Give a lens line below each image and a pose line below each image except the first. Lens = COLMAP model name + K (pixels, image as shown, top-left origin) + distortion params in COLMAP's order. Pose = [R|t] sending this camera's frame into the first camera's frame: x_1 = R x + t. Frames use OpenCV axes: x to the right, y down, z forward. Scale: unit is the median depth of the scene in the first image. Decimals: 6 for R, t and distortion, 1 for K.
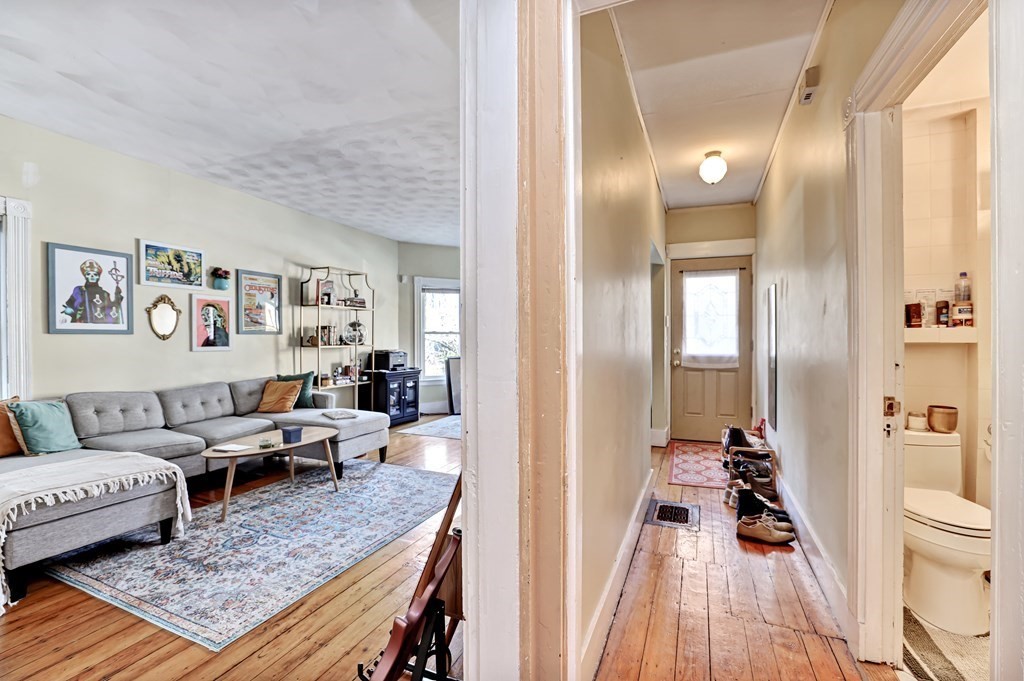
lens RADIAL K [[451.3, 0, 516.2], [0, 451.3, 344.2], [0, 0, 1]] dist [-0.046174, 0.017232]
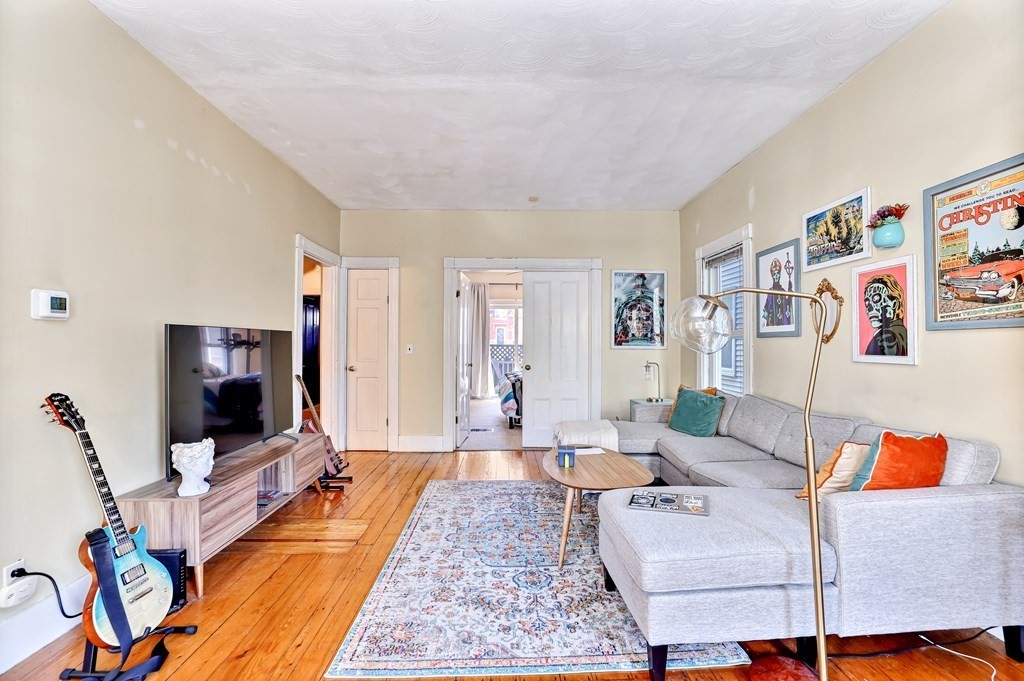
lens RADIAL K [[451.3, 0, 508.0], [0, 451.3, 339.6], [0, 0, 1]] dist [-0.046174, 0.017232]
pose [[-0.915061, -0.010945, -0.403168, -0.053804], [-0.011555, 0.999933, -0.000920, -0.009173], [0.403151, 0.003817, -0.915126, 1.464012]]
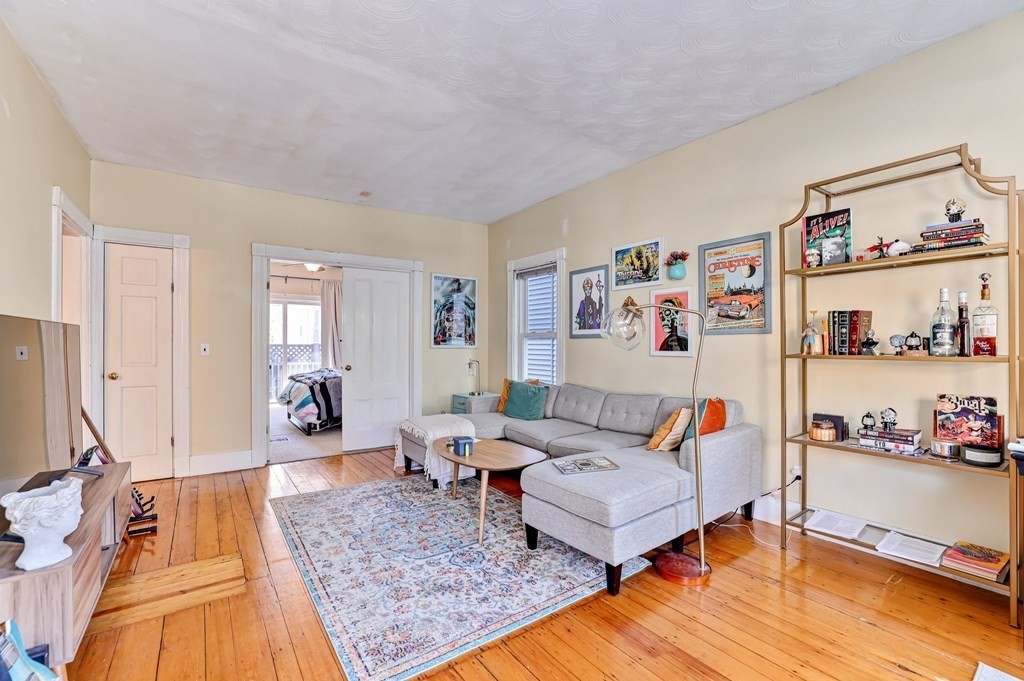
lens RADIAL K [[451.3, 0, 513.6], [0, 451.3, 346.8], [0, 0, 1]] dist [-0.046174, 0.017232]
pose [[-0.530420, -0.001182, -0.847734, 0.186723], [-0.014474, 0.999866, 0.007662, -0.004810], [0.847611, 0.016335, -0.530366, 1.333671]]
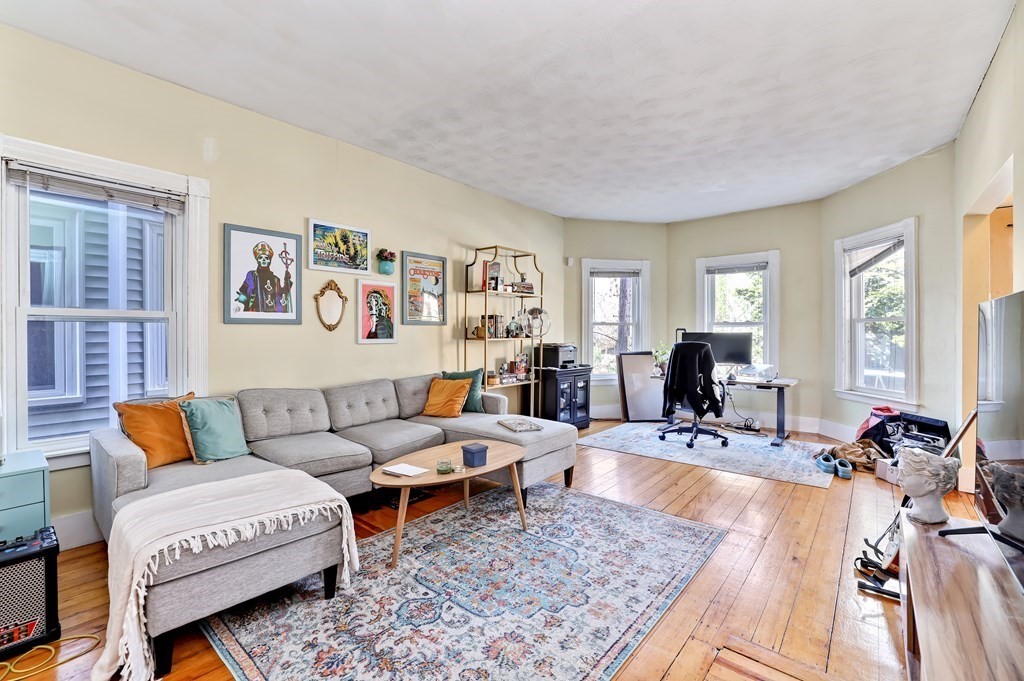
lens RADIAL K [[451.3, 0, 505.2], [0, 451.3, 335.1], [0, 0, 1]] dist [-0.046174, 0.017232]
pose [[0.953205, 0.001449, -0.302320, -0.190507], [-0.003483, 0.999975, -0.006186, 0.003631], [0.302303, 0.006950, 0.953187, 0.245842]]
